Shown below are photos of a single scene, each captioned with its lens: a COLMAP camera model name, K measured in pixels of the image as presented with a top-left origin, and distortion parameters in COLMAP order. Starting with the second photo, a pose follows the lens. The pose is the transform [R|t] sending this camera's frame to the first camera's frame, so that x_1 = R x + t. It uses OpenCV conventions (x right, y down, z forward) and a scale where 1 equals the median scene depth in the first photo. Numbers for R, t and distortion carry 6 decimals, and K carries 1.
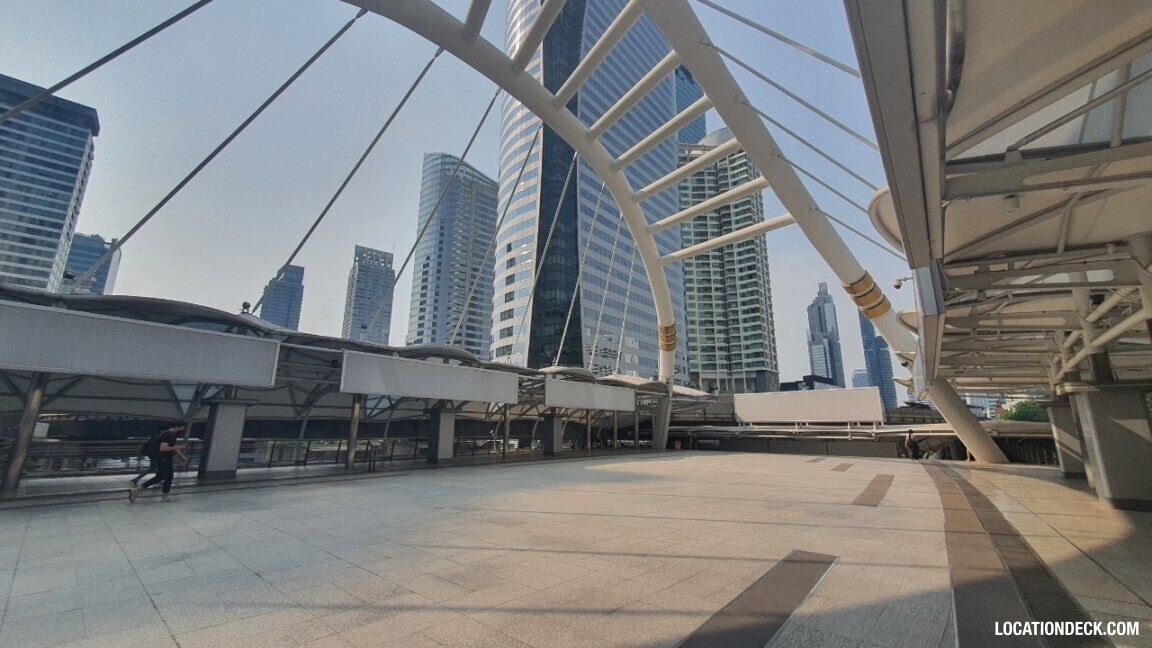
lens RADIAL K [[462.5, 0, 583.0], [0, 462.5, 321.2], [0, 0, 1]] dist [0.007216, -0.000632]
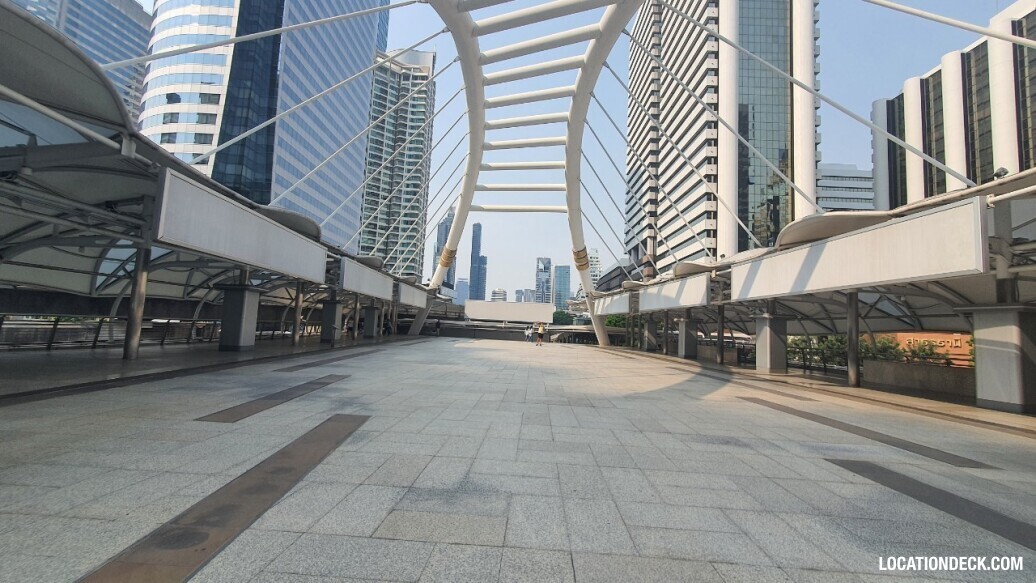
lens RADIAL K [[418.1, 0, 518.9], [0, 418.1, 292.3], [0, 0, 1]] dist [0.002582, 0.001049]
pose [[0.769674, 0.089235, 0.632170, -0.079271], [-0.191984, 0.976704, 0.095874, -0.004321], [-0.608888, -0.195159, 0.768875, -0.020078]]
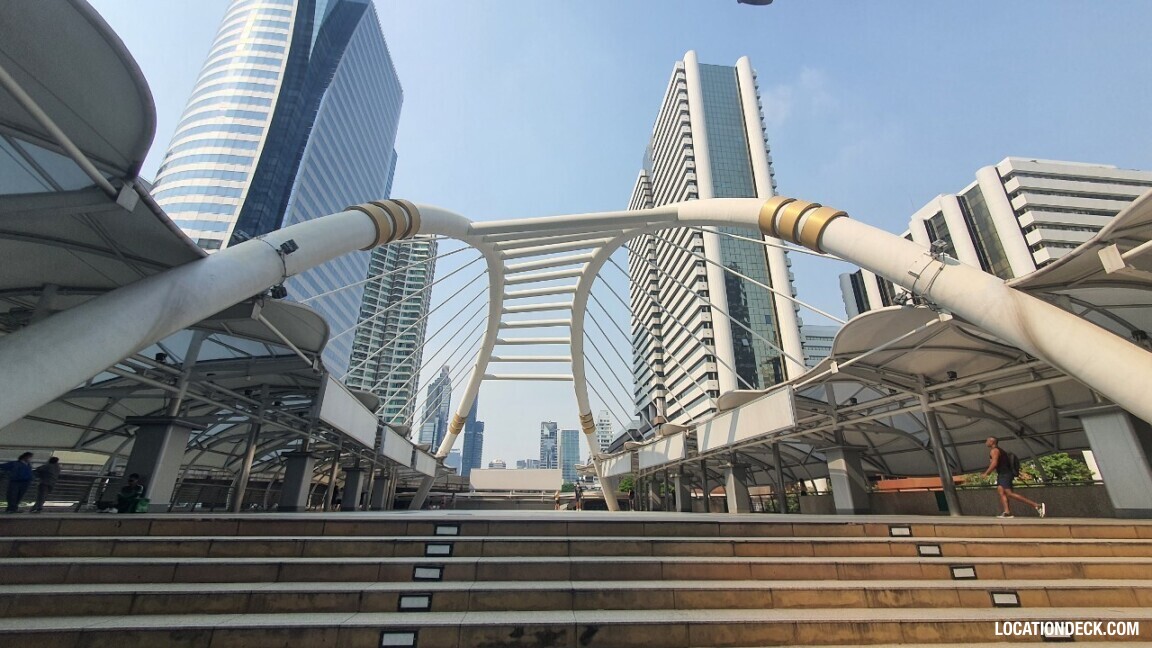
lens RADIAL K [[464.9, 0, 587.3], [0, 464.9, 319.6], [0, 0, 1]] dist [0.002582, 0.001049]
pose [[0.678187, 0.276732, 0.680795, -0.107861], [-0.169884, 0.960334, -0.221128, -0.004419], [-0.714984, 0.034310, 0.698299, -0.049248]]
